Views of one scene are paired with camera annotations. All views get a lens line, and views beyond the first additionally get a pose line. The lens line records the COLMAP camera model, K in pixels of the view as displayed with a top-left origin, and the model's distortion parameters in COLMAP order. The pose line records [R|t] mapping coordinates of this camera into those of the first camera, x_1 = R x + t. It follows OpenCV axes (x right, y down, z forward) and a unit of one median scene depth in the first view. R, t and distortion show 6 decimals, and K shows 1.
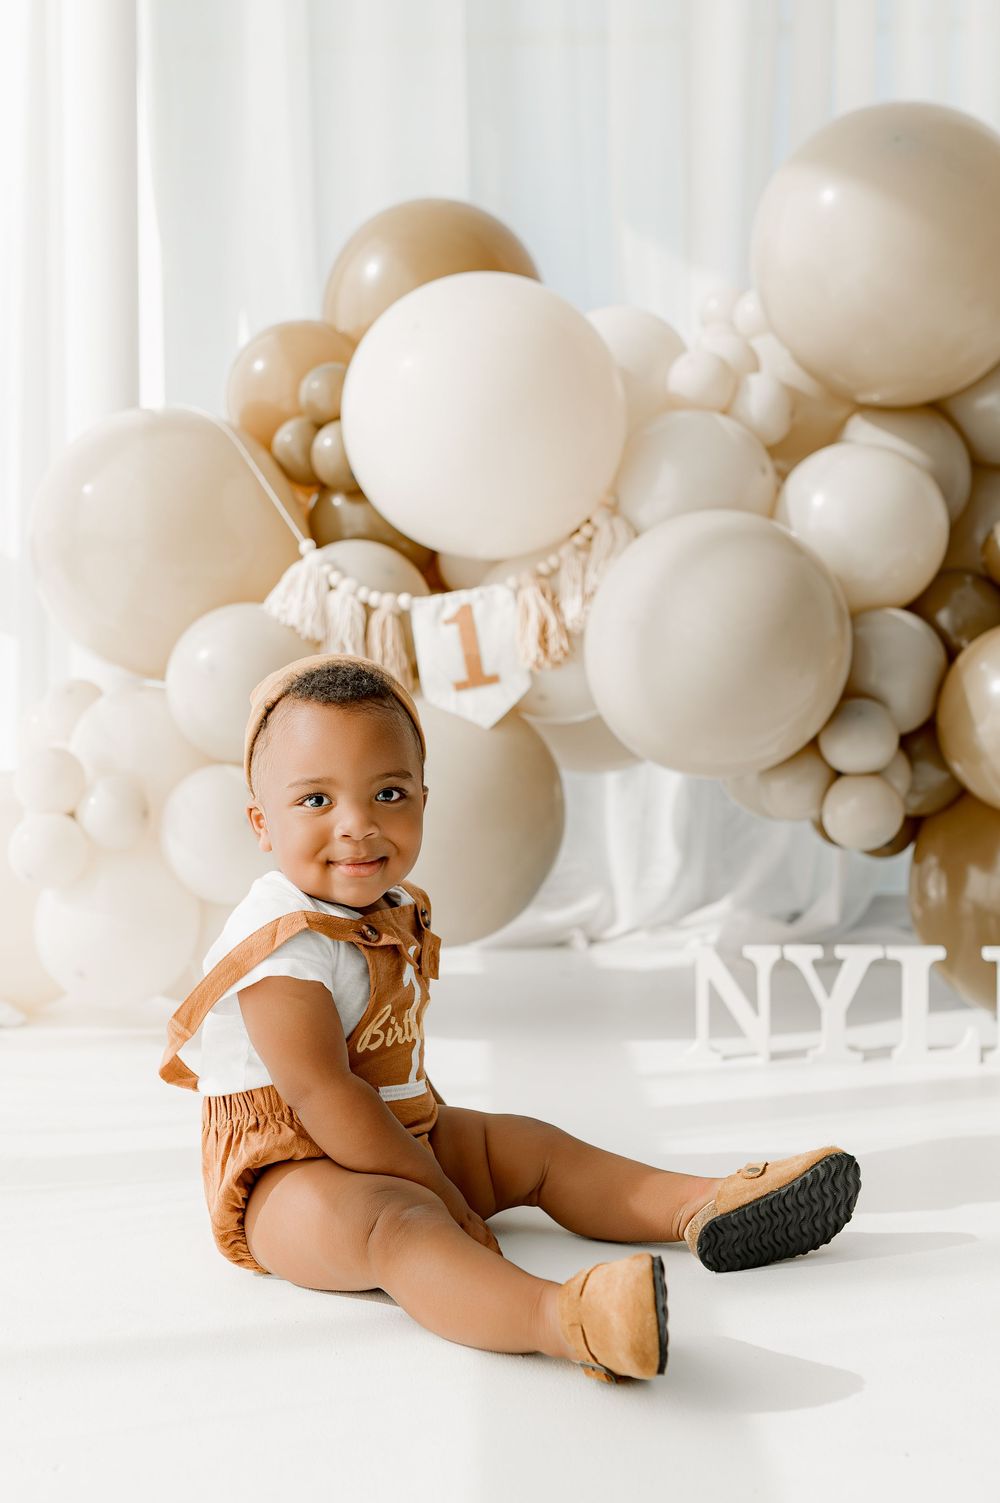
lens RADIAL K [[2326.0, 0, 450.9], [0, 2326.0, 735.7], [0, 0, 1]] dist [-0.011877, -0.039944]
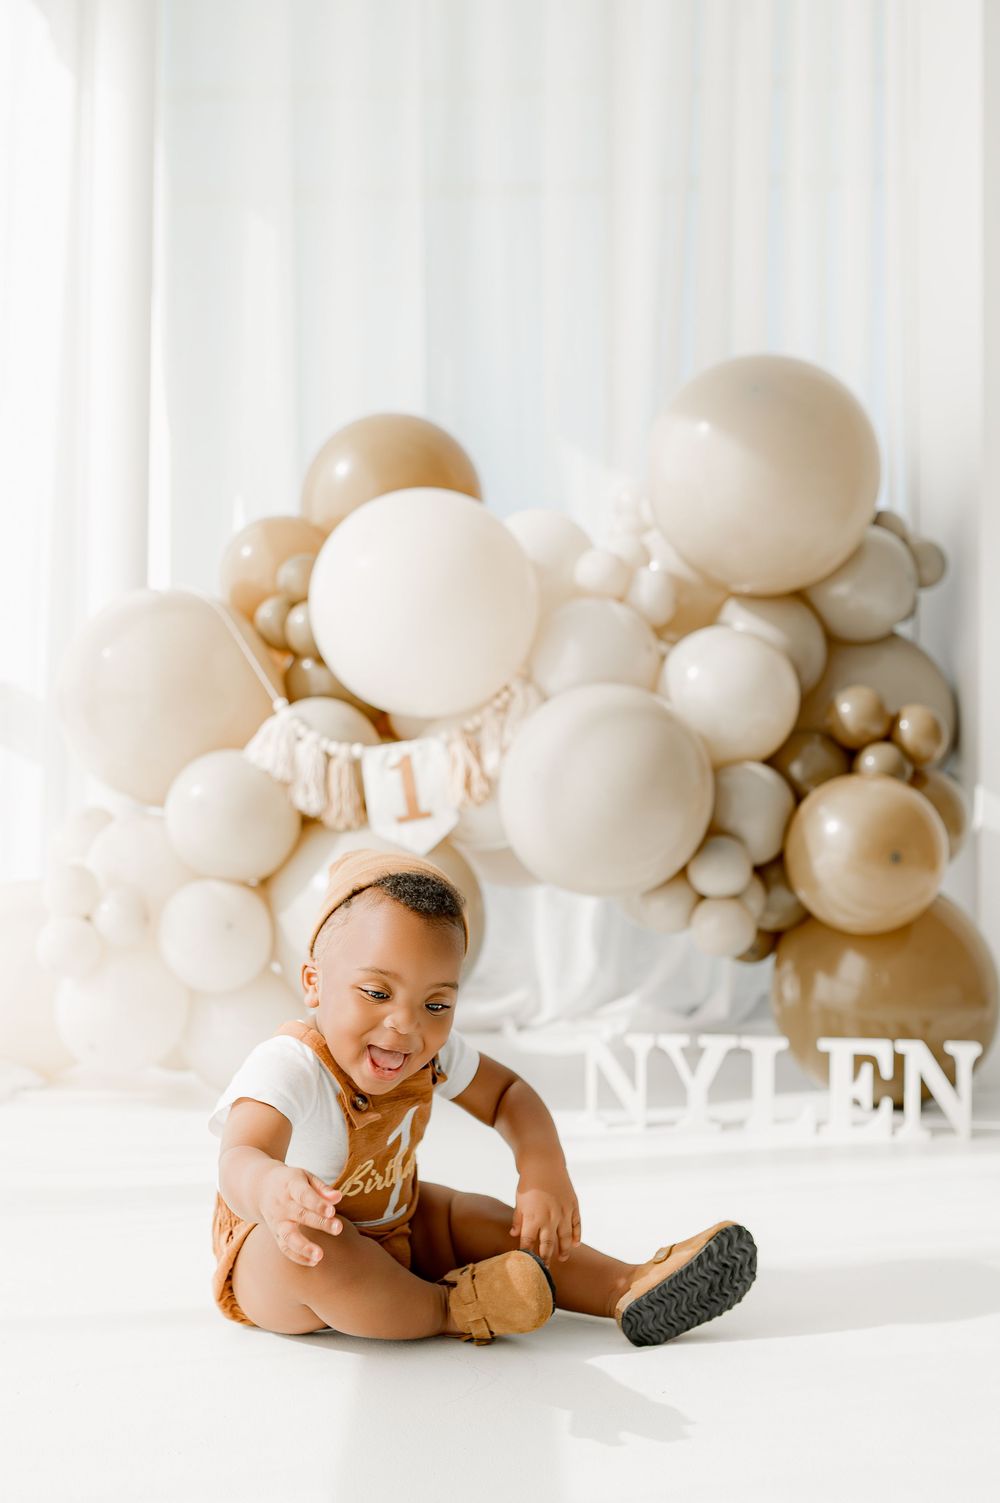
lens RADIAL K [[2320.7, 0, 372.1], [0, 2320.7, 697.8], [0, 0, 1]] dist [-0.014055, -0.000517]
pose [[0.999226, 0.014074, -0.036732, 0.032952], [-0.015851, 0.998695, -0.048546, -0.025934], [0.036001, 0.049091, 0.998145, -0.238601]]
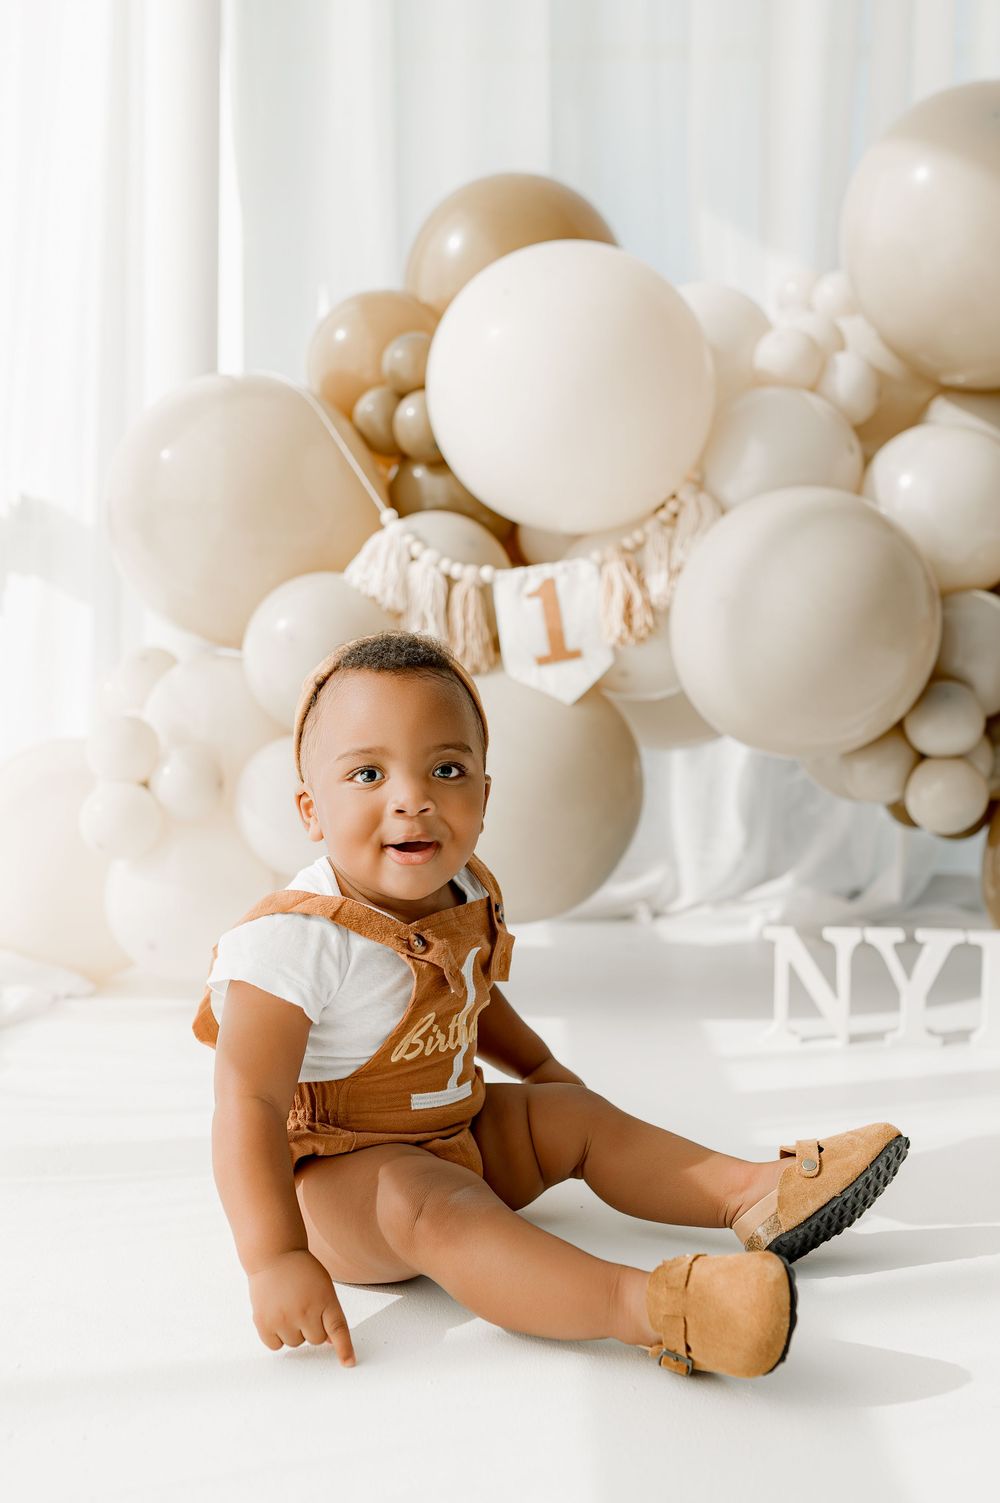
lens RADIAL K [[2101.9, 0, 559.0], [0, 2101.9, 752.4], [0, 0, 1]] dist [-0.012892, 0.002488]
pose [[0.999243, 0.017378, 0.034807, -0.019165], [-0.018068, 0.999644, 0.019617, -0.000073], [-0.034454, -0.020231, 0.999201, 0.105937]]
